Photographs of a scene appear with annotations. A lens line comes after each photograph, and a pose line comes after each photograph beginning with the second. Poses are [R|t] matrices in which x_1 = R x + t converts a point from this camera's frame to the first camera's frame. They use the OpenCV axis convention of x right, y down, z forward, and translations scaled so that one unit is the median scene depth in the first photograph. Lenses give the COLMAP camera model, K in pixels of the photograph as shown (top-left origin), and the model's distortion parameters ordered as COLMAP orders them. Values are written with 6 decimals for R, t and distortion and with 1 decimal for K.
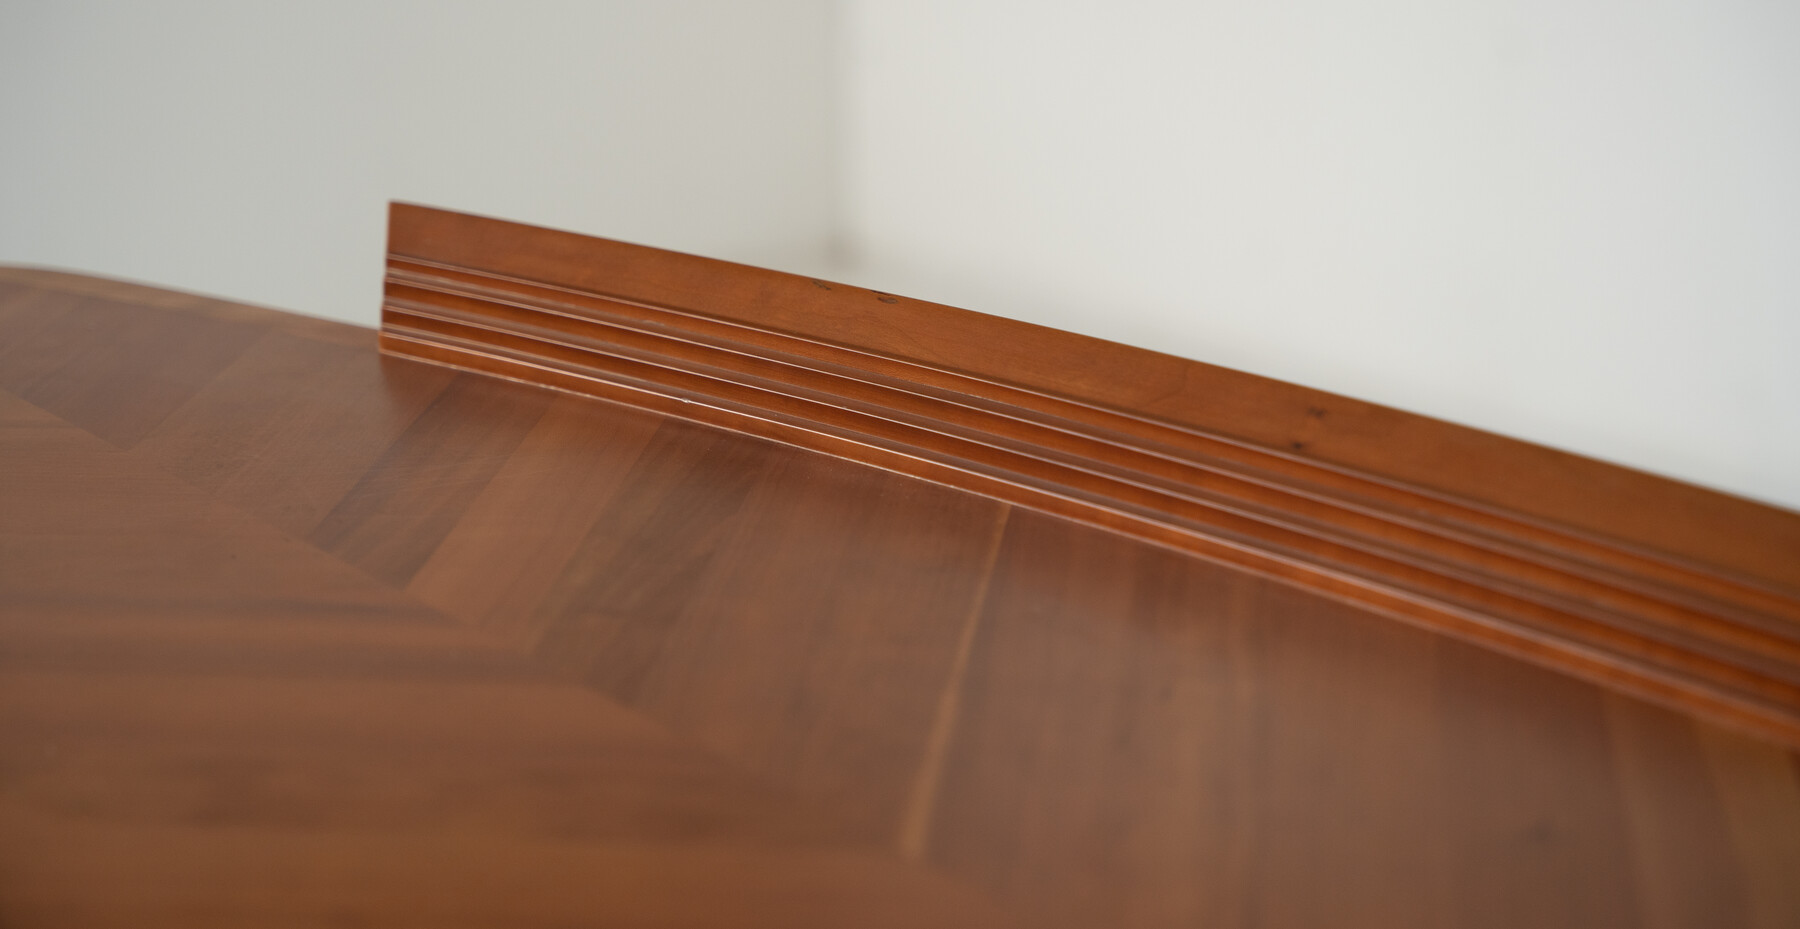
lens RADIAL K [[3487.4, 0, 901.0], [0, 3487.4, 463.1], [0, 0, 1]] dist [0.286414, 0.000000]
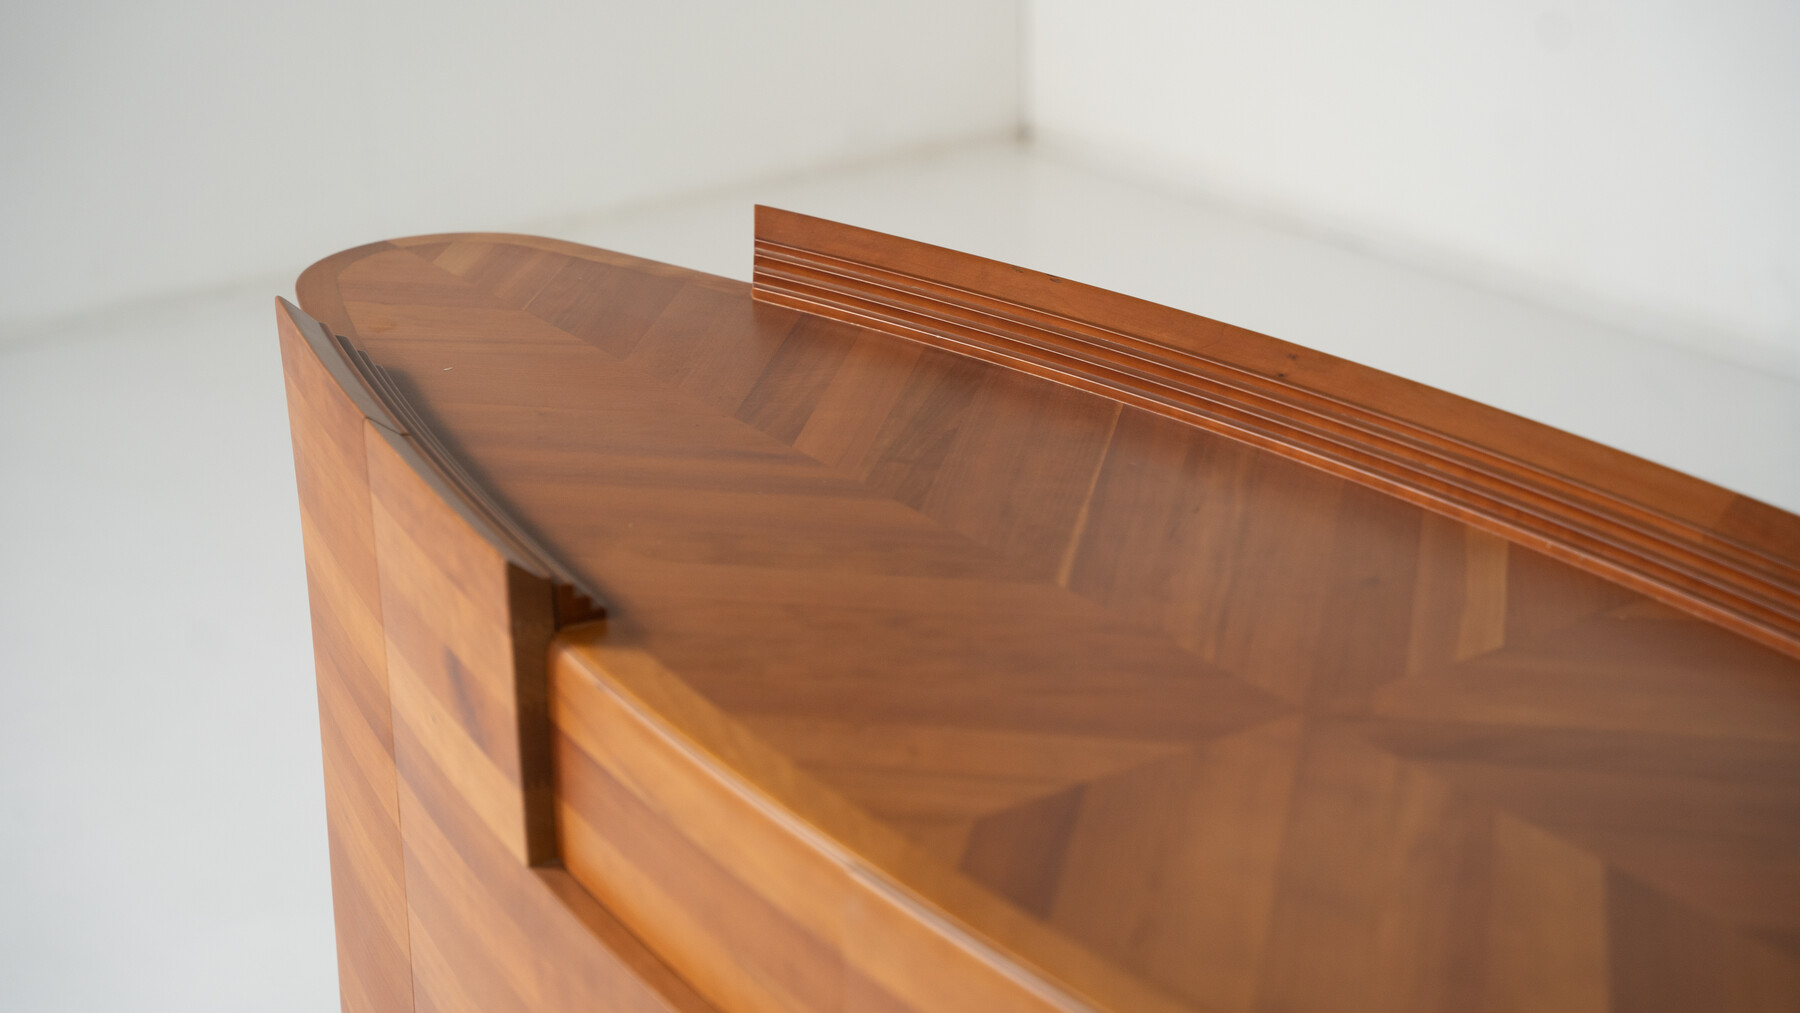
lens RADIAL K [[3418.2, 0, 902.7], [0, 3418.2, 501.4], [0, 0, 1]] dist [0.218078, 0.000000]
pose [[0.998779, 0.019012, -0.045587, -0.000321], [-0.016094, 0.997850, 0.063531, -0.047453], [0.046697, -0.062720, 0.996938, -0.753003]]
